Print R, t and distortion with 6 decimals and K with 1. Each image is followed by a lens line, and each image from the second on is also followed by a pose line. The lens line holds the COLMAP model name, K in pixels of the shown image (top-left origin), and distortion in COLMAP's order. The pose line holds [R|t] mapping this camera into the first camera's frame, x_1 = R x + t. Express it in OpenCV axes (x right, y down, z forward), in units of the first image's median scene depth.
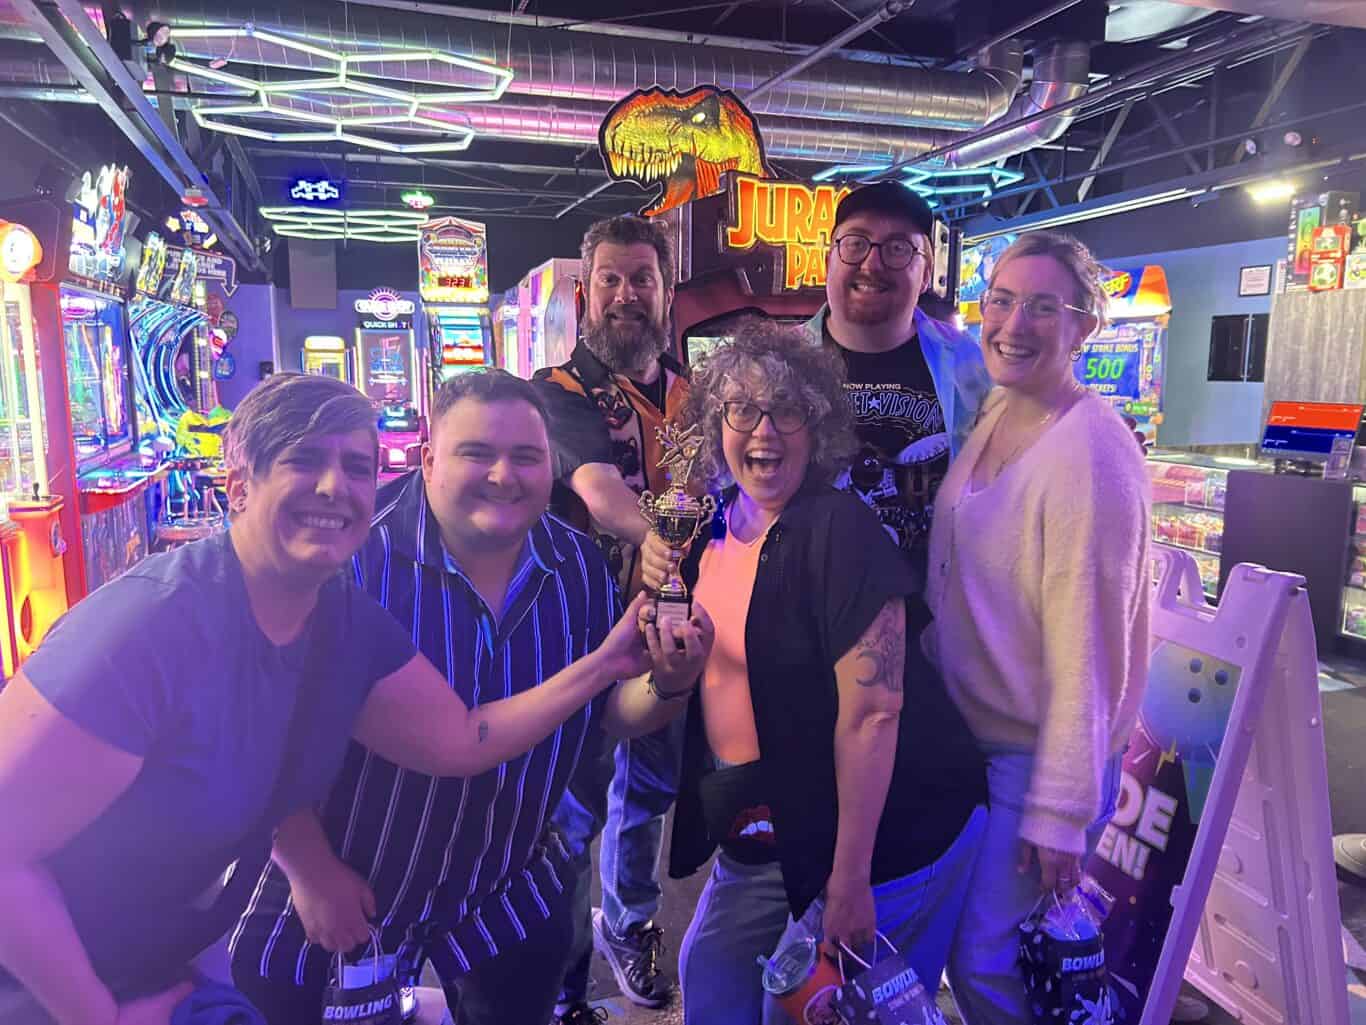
lens RADIAL K [[1016.1, 0, 683.0], [0, 1016.1, 512.5], [0, 0, 1]] dist [0.028762, -0.053262]
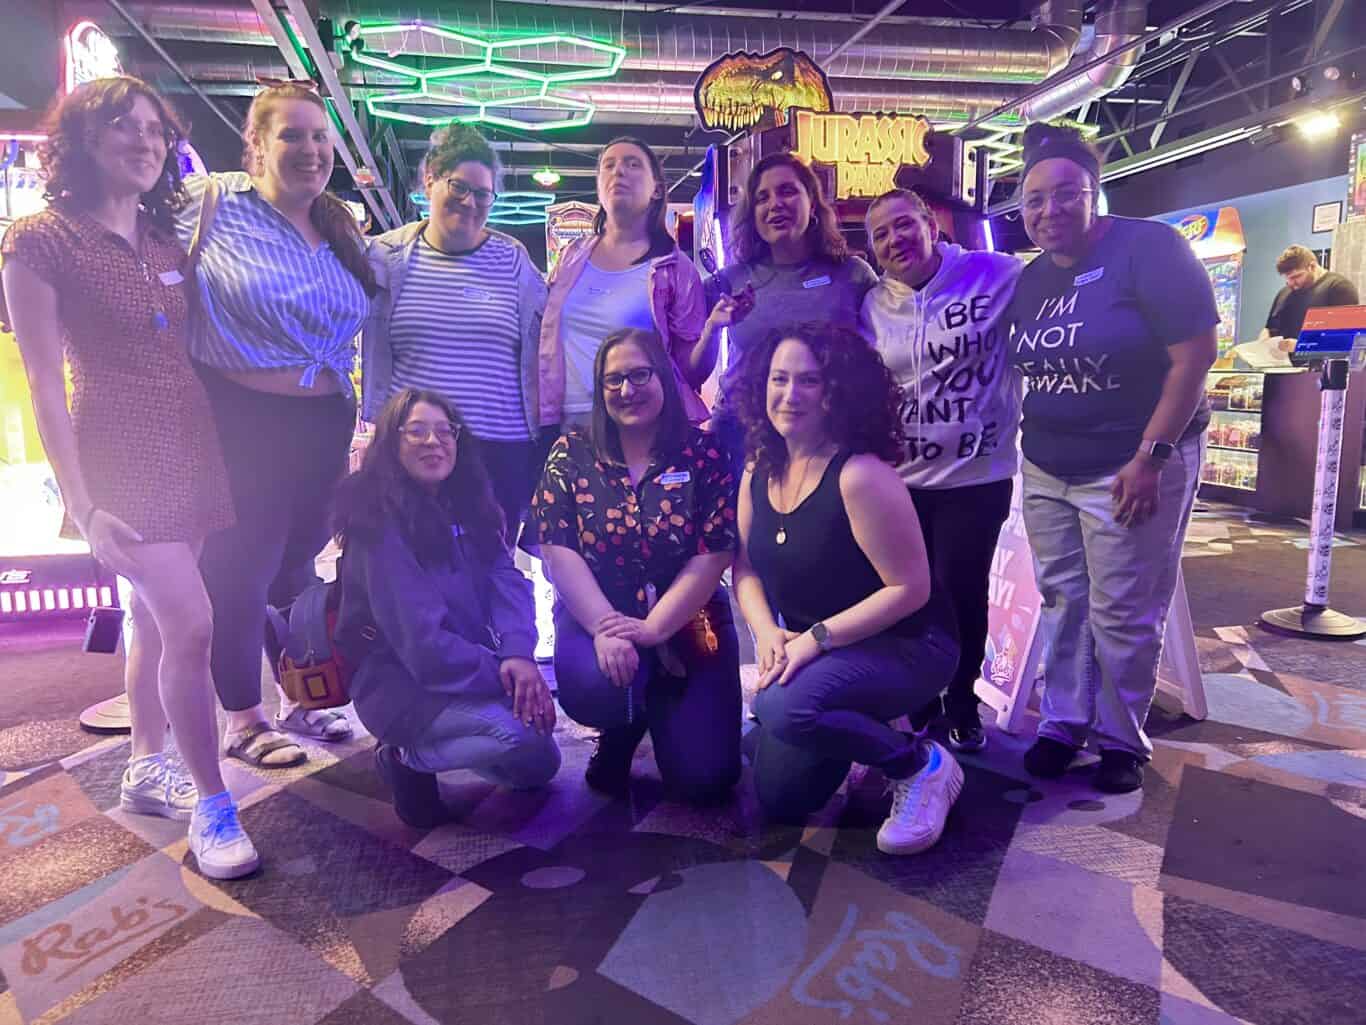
lens RADIAL K [[1016.1, 0, 683.0], [0, 1016.1, 512.5], [0, 0, 1]] dist [0.028762, -0.053262]
pose [[0.992998, -0.004889, -0.118033, 0.035069], [0.005166, 0.999985, 0.002043, 0.098845], [0.118021, -0.002639, 0.993008, -0.165859]]
